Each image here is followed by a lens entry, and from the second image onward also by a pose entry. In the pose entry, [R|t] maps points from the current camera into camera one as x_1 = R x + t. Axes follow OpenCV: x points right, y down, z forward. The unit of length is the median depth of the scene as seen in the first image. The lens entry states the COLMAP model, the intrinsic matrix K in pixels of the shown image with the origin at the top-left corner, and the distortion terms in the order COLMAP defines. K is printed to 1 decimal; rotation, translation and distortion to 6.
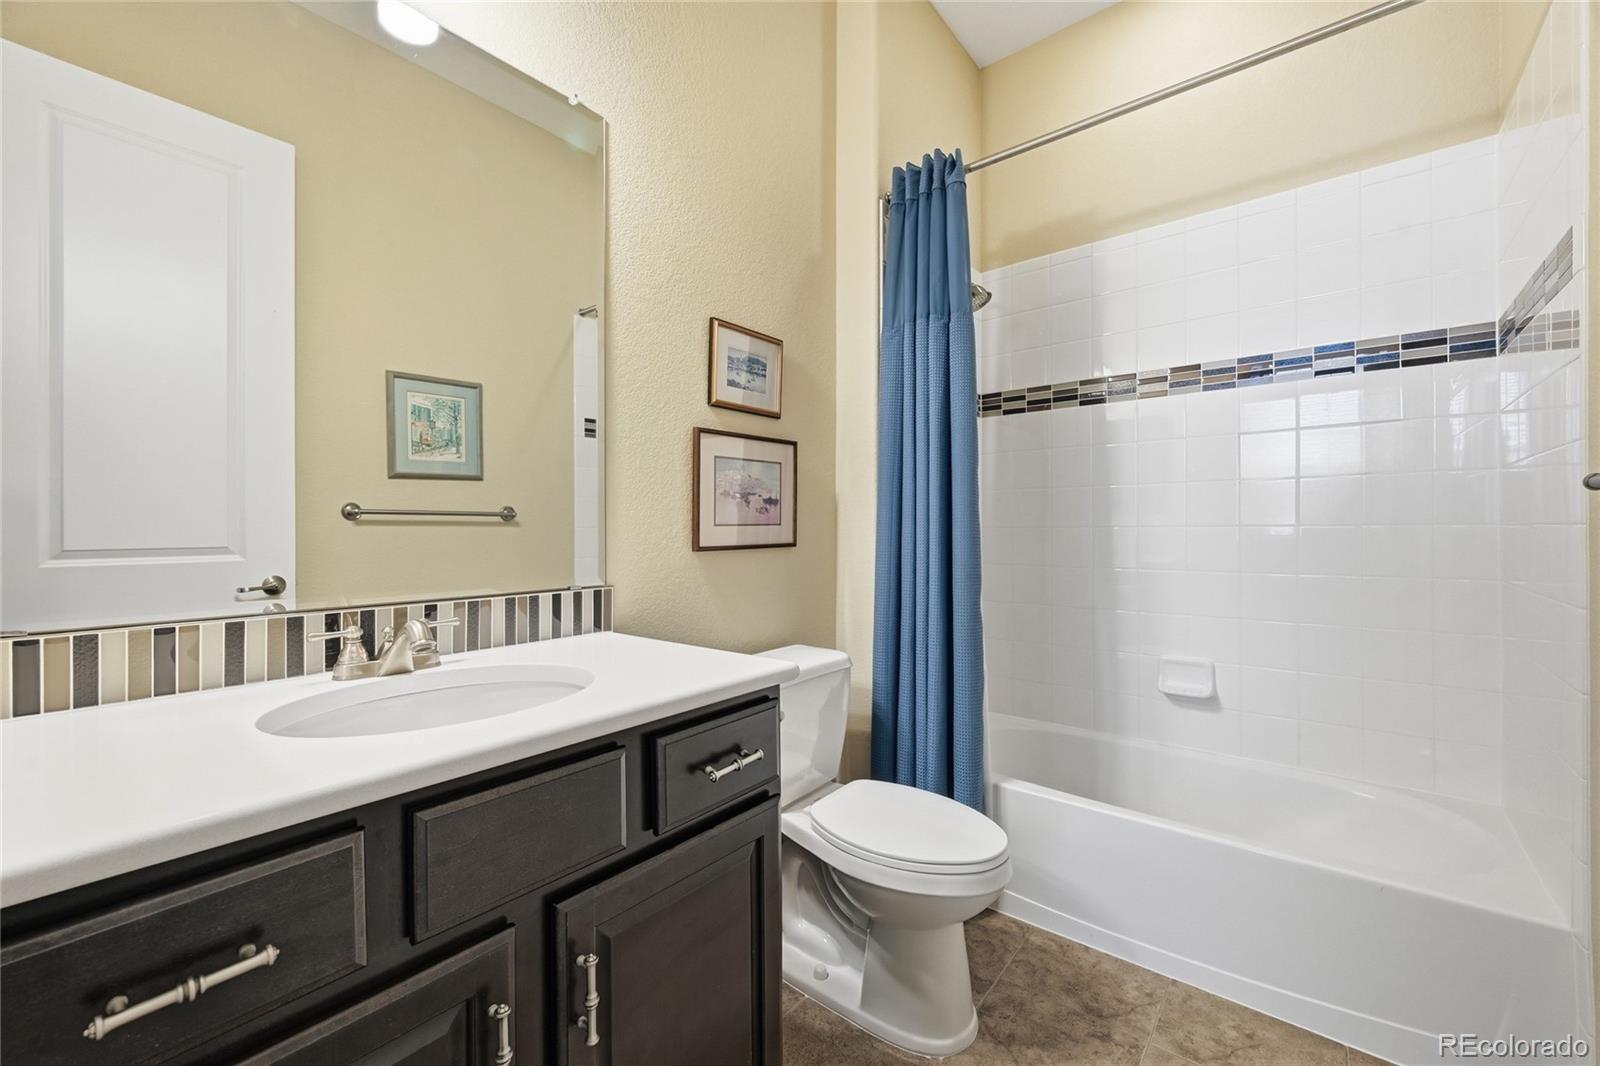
lens RADIAL K [[643.4, 0, 806.4], [0, 643.4, 526.2], [0, 0, 1]] dist [0.001737, 0.000545]
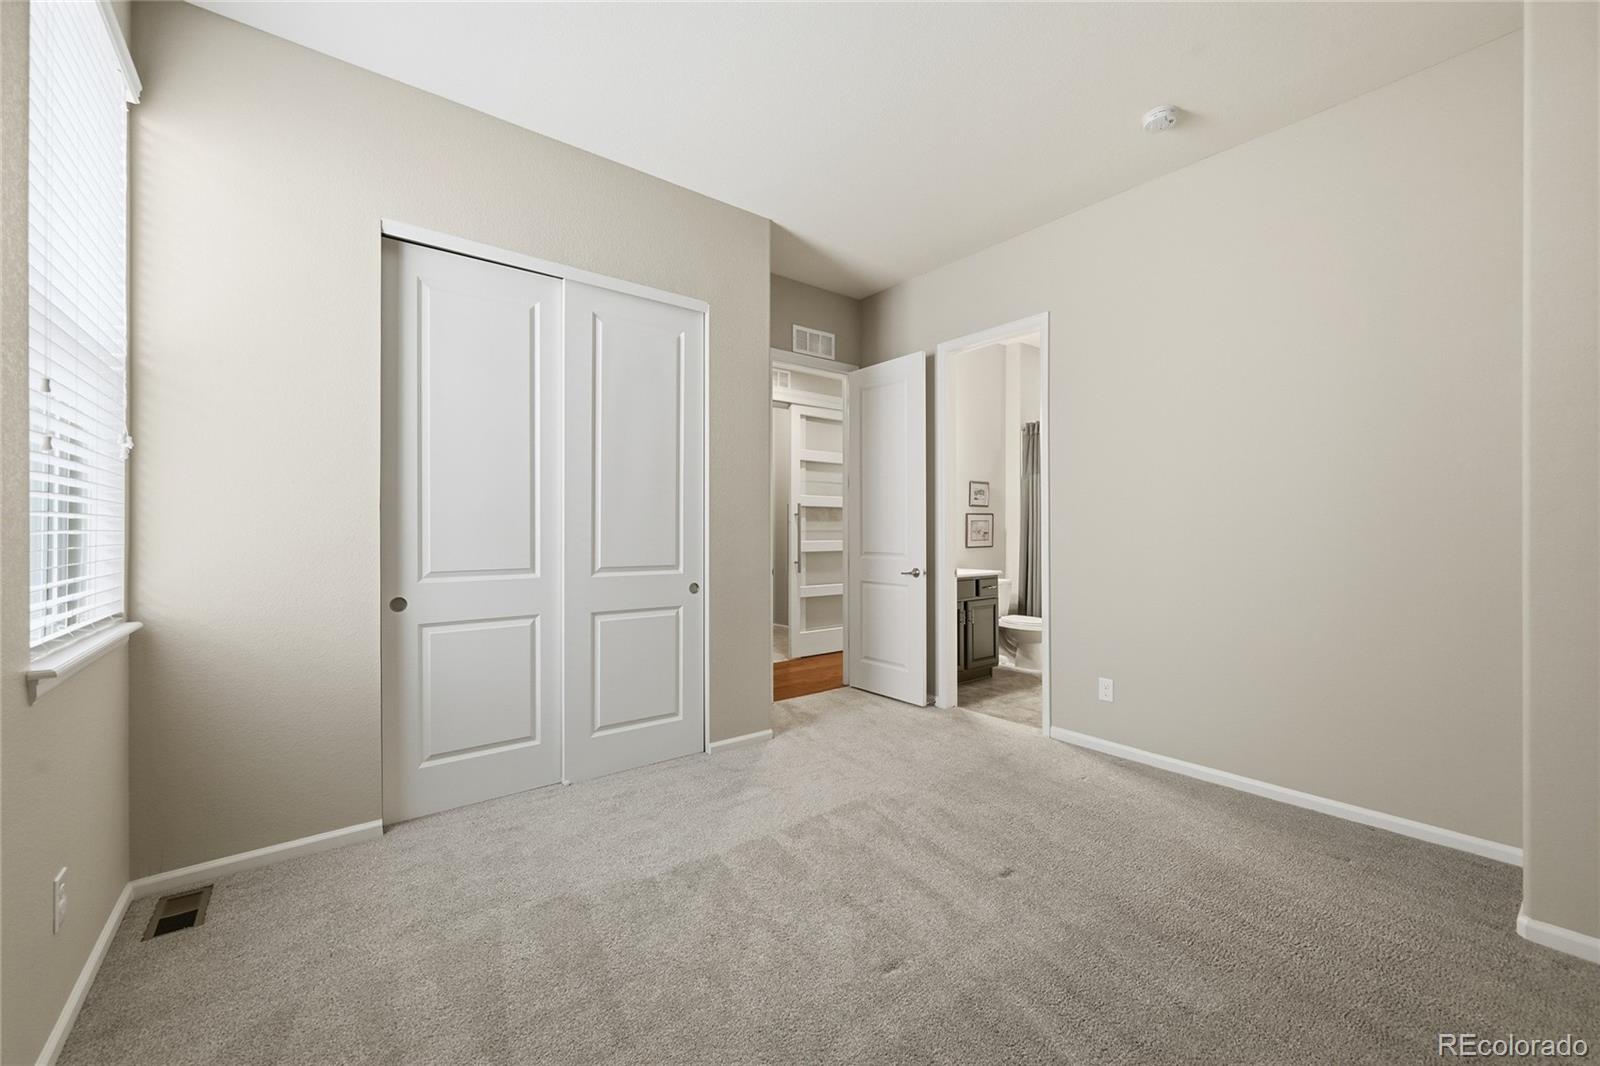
lens RADIAL K [[631.1, 0, 807.7], [0, 631.1, 533.8], [0, 0, 1]] dist [-0.000640, -0.000190]
pose [[0.976788, 0.000692, -0.214208, -0.343784], [0.000839, 0.999975, 0.007055, -0.079014], [0.214208, -0.007071, 0.976763, -3.155558]]
